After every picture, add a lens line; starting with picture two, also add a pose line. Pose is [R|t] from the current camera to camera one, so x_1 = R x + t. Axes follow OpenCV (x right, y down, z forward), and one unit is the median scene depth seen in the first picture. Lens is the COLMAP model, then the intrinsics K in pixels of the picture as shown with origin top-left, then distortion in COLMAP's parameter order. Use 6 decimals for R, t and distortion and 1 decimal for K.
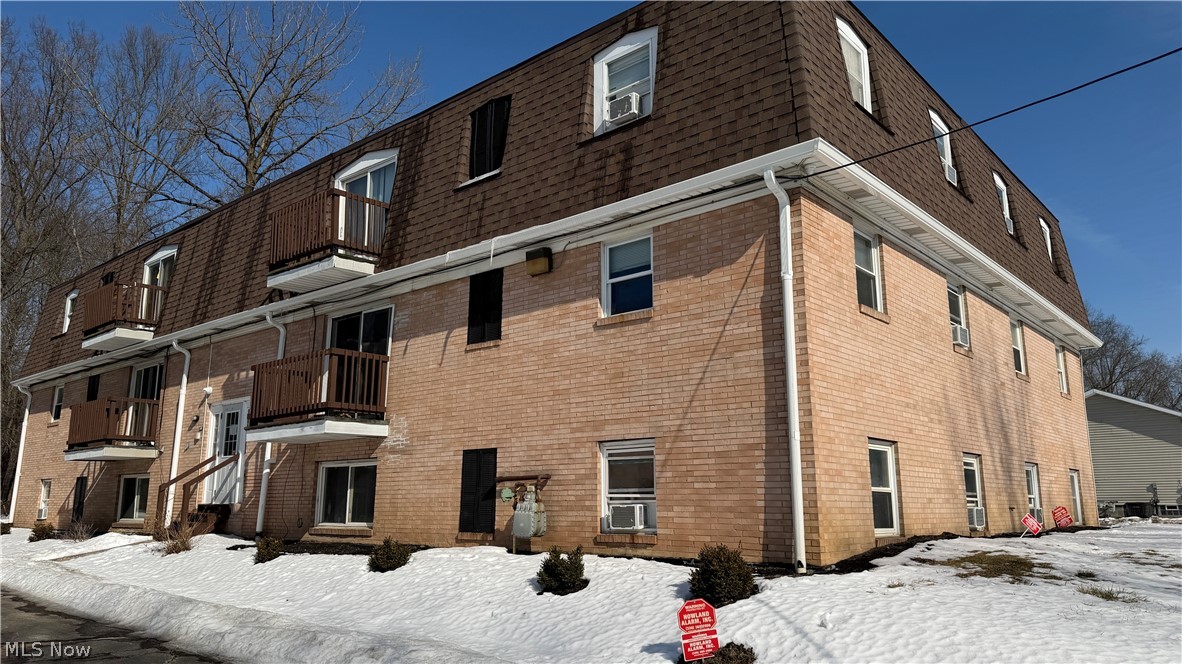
lens RADIAL K [[823.7, 0, 598.4], [0, 823.7, 332.7], [0, 0, 1]] dist [0.065898, -0.048378]
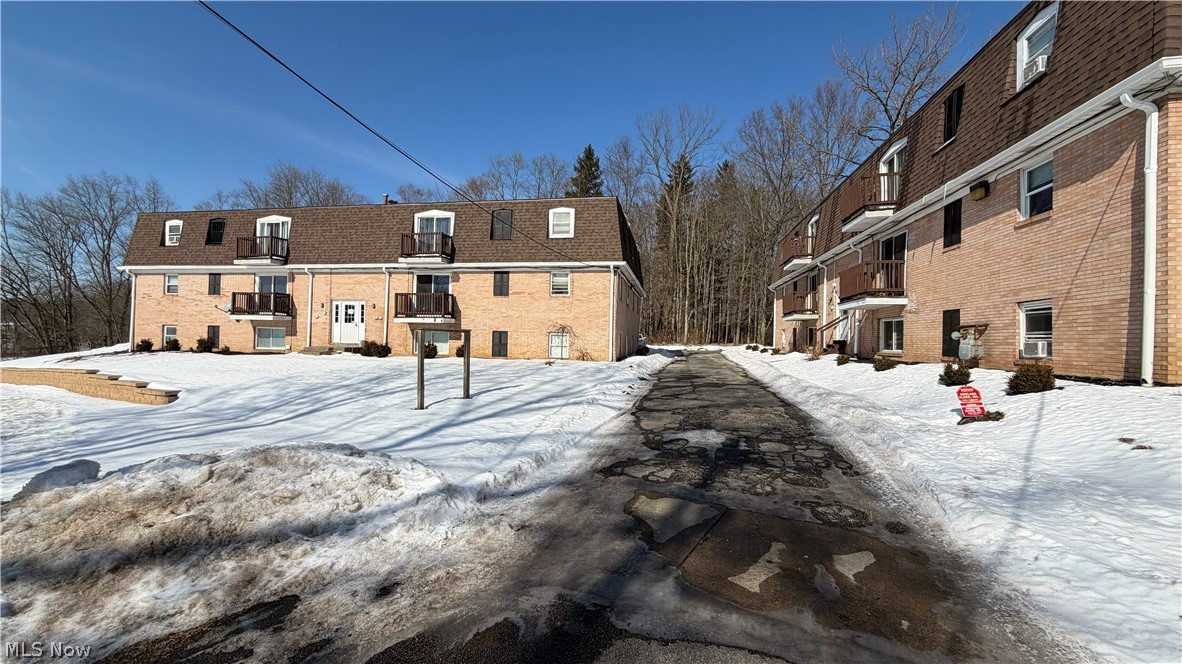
lens RADIAL K [[470.4, 0, 586.0], [0, 470.4, 331.9], [0, 0, 1]] dist [-0.000355, 0.000151]
pose [[0.500406, -0.005312, -0.865774, 0.316516], [0.157743, 0.983803, 0.085137, -0.015653], [0.851299, -0.179173, 0.493139, -0.130309]]
